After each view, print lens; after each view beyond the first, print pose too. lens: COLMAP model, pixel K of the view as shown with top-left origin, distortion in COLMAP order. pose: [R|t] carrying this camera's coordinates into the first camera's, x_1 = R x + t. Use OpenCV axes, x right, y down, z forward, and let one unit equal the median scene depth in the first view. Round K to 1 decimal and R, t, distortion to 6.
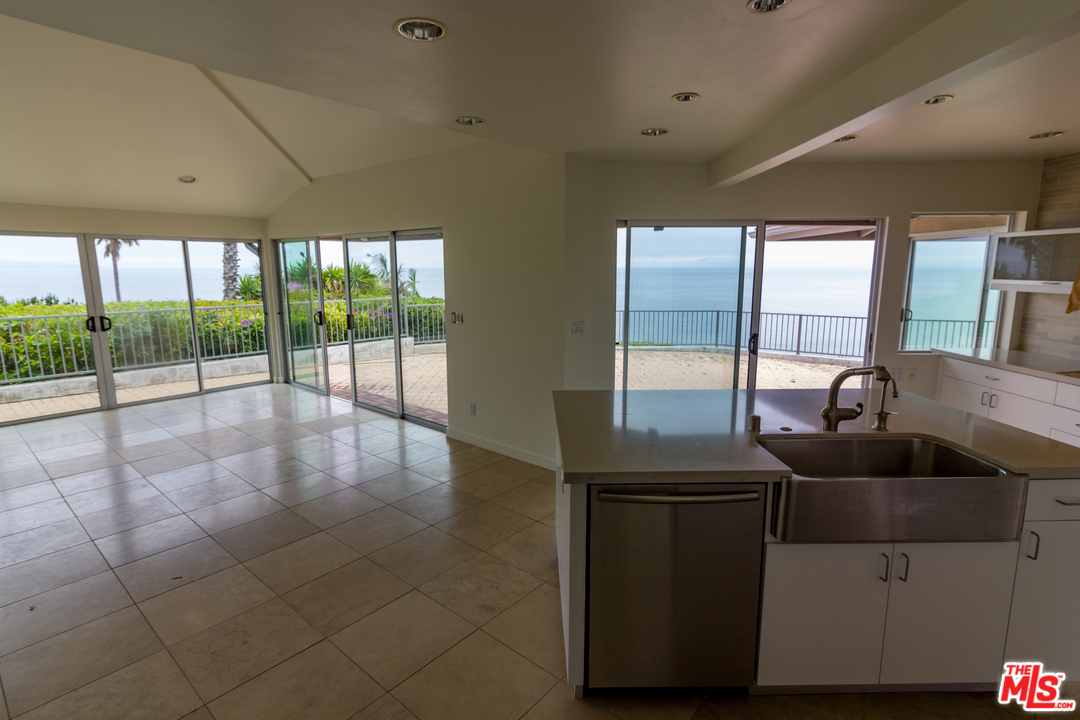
lens RADIAL K [[532.2, 0, 563.9], [0, 532.2, 356.7], [0, 0, 1]] dist [0.008597, 0.001876]
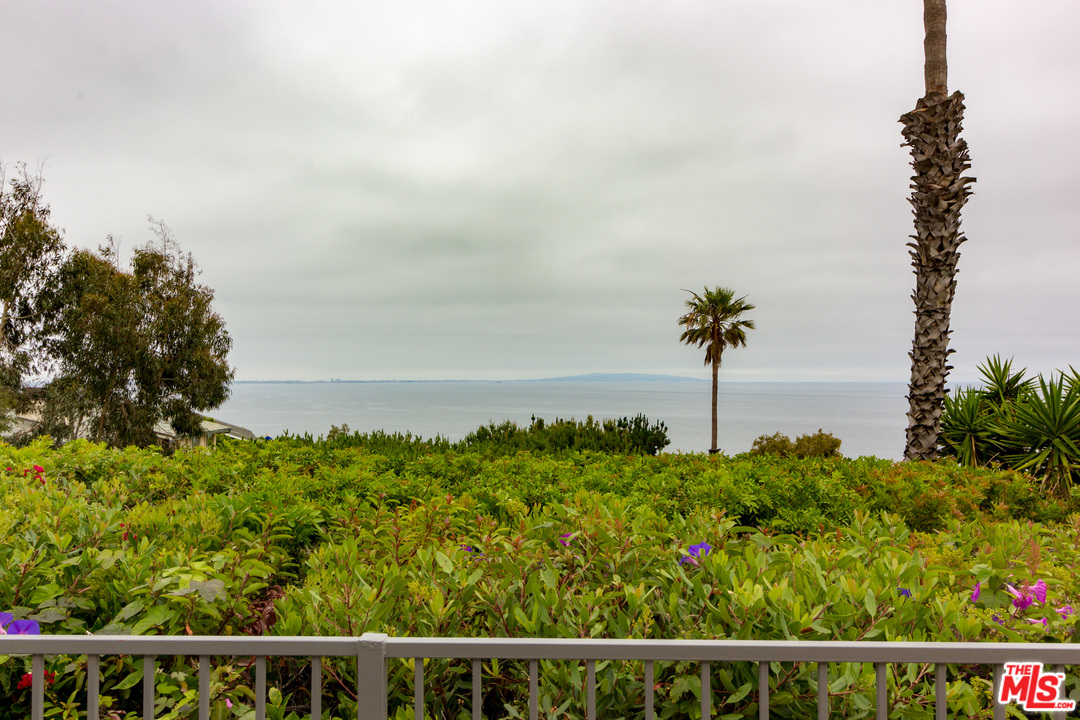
lens RADIAL K [[808.2, 0, 538.6], [0, 808.2, 361.9], [0, 0, 1]] dist [-0.000614, -0.003393]
pose [[0.611880, -0.016211, -0.790785, -0.782758], [-0.132770, 0.983498, -0.122894, -0.149598], [0.779728, 0.180189, 0.599630, 1.001363]]
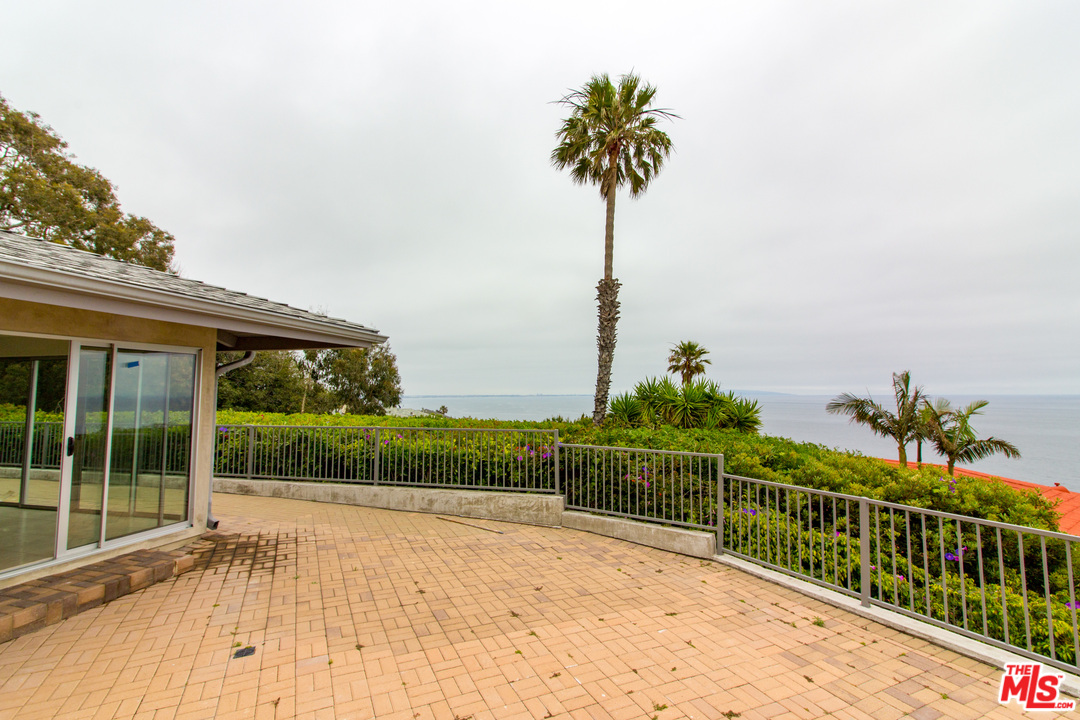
lens RADIAL K [[511.6, 0, 539.1], [0, 511.6, 353.7], [0, 0, 1]] dist [0.006284, -0.000544]
pose [[0.395967, -0.072127, -0.915428, 0.439713], [-0.152693, 0.977860, -0.143092, -0.188082], [0.905481, 0.196439, 0.376187, 1.250714]]
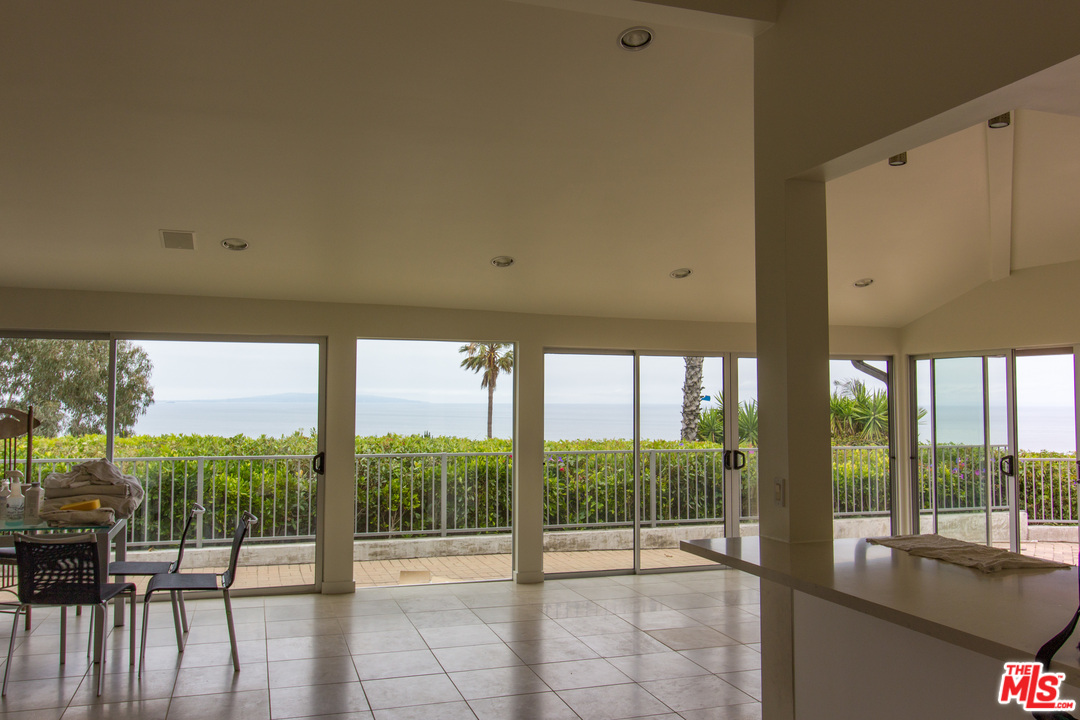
lens RADIAL K [[894.8, 0, 530.8], [0, 894.8, 365.5], [0, 0, 1]] dist [-0.001611, 0.010998]
pose [[0.836745, -0.016378, -0.547348, -0.337547], [-0.097524, 0.979116, -0.178384, 0.062184], [0.538839, 0.202642, 0.817673, -0.270113]]
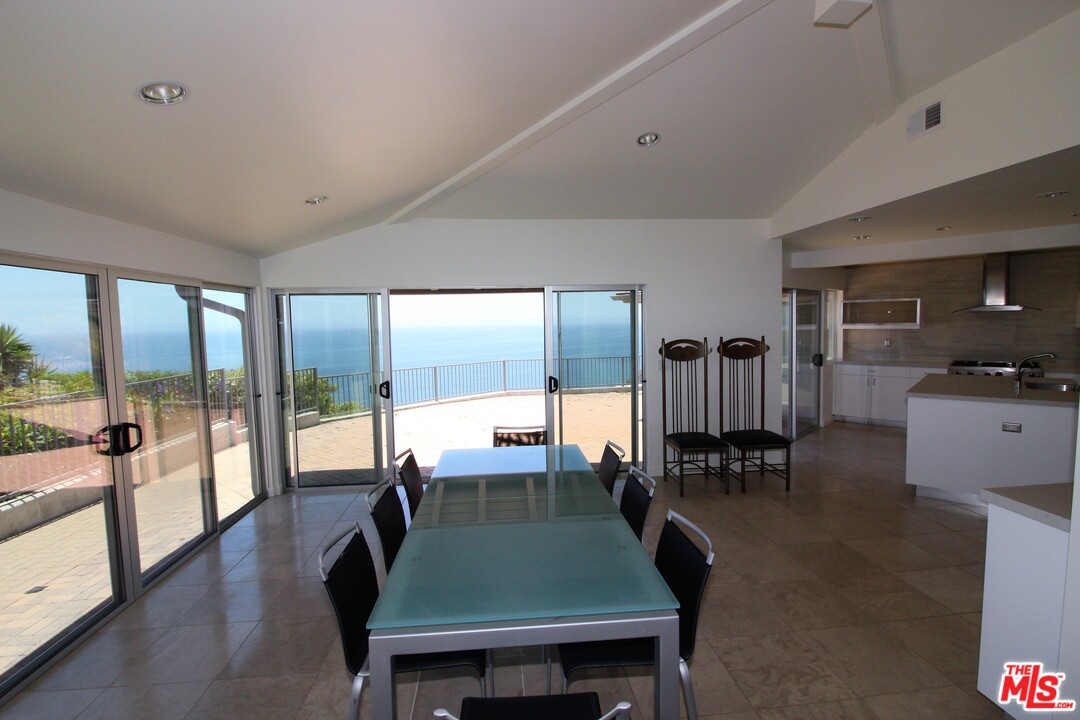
lens RADIAL K [[502.9, 0, 545.6], [0, 502.9, 355.2], [0, 0, 1]] dist [-0.008502, -0.000723]
pose [[0.692200, -0.058961, 0.719293, -0.825489], [0.138615, 0.988963, -0.052328, -0.052465], [-0.708269, 0.135926, 0.692733, 0.320298]]
